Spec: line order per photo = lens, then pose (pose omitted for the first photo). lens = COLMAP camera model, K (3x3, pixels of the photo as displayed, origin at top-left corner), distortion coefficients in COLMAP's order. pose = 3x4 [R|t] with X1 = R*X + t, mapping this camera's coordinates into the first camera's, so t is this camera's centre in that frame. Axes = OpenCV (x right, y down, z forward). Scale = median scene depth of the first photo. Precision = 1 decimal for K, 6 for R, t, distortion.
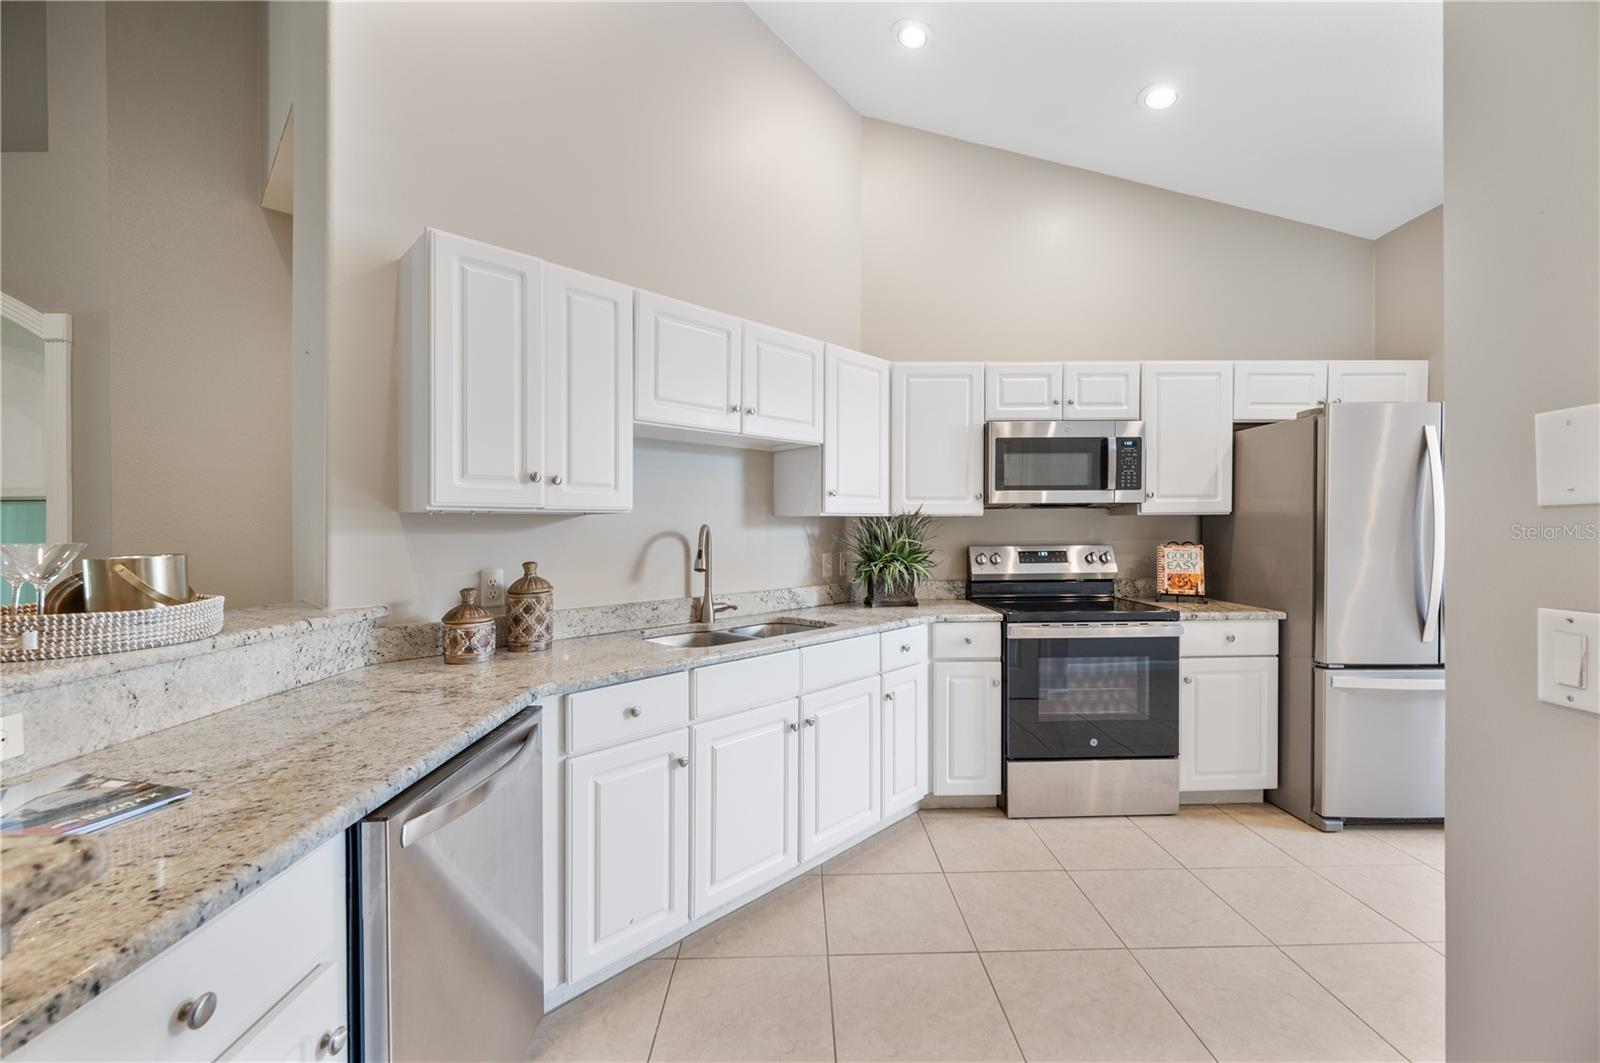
lens RADIAL K [[640.5, 0, 800.9], [0, 640.5, 536.9], [0, 0, 1]] dist [-0.001191, 0.000293]
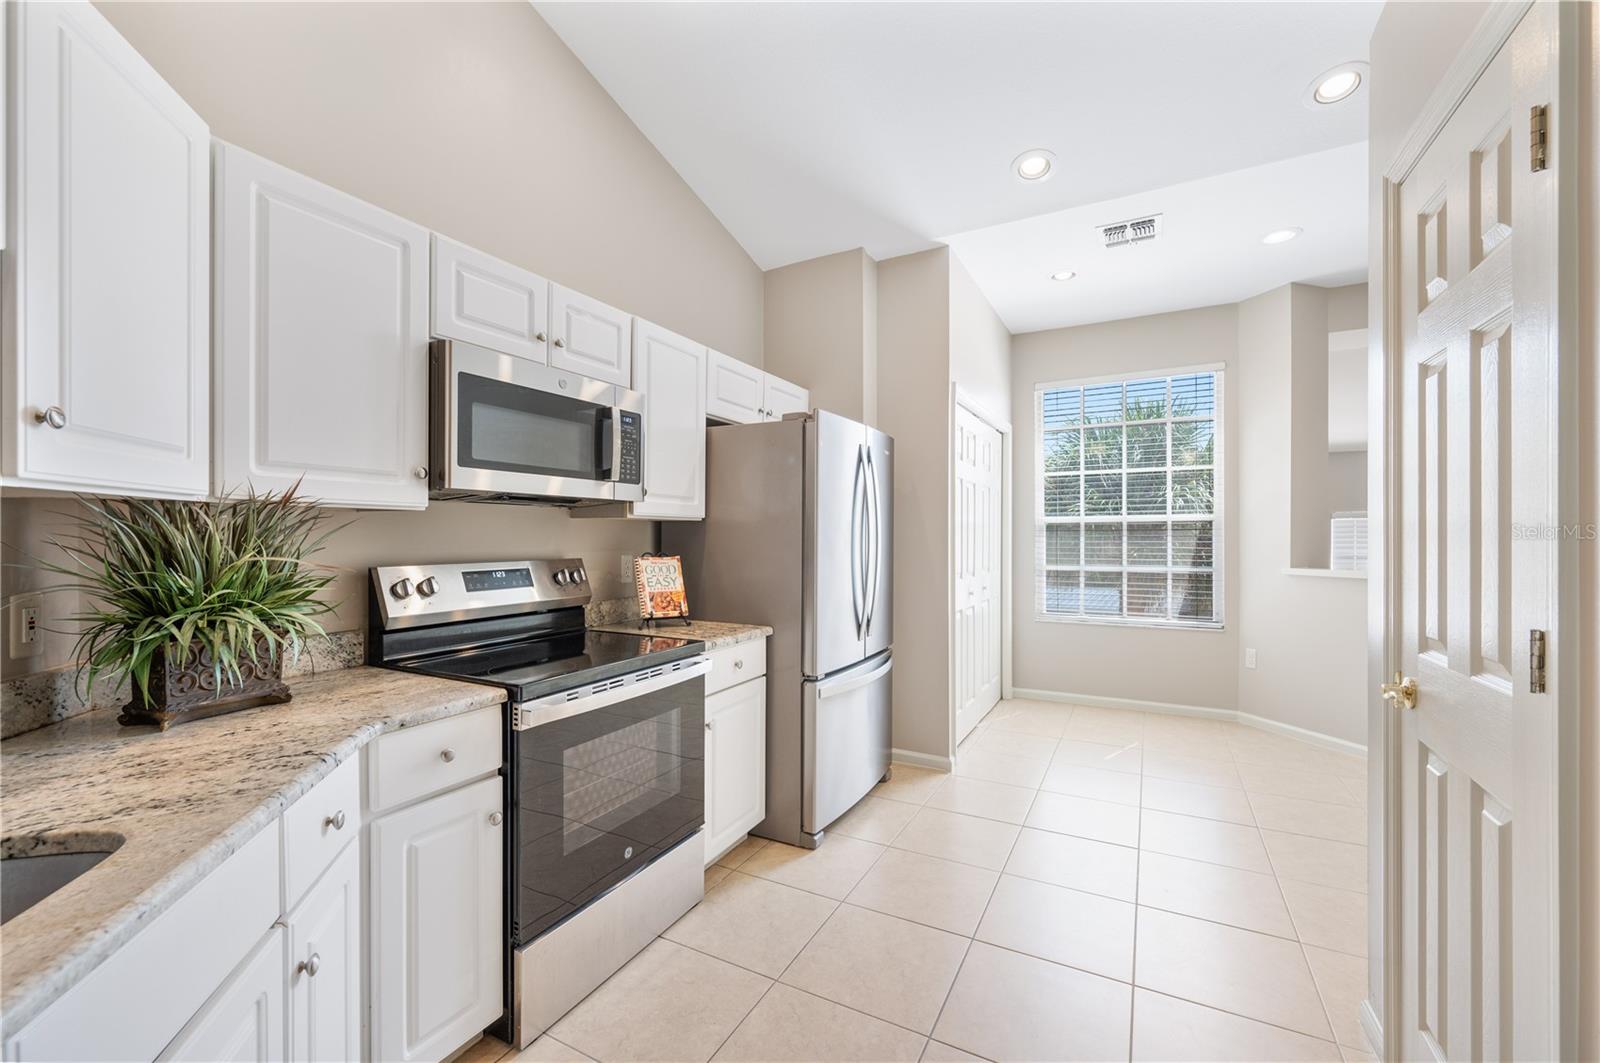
lens RADIAL K [[640.5, 0, 787.0], [0, 640.5, 545.0], [0, 0, 1]] dist [-0.001191, 0.000293]
pose [[0.491909, -0.004022, 0.870637, -0.041399], [0.005984, 0.999981, 0.001239, -0.002390], [-0.870626, 0.004600, 0.491924, 0.481597]]
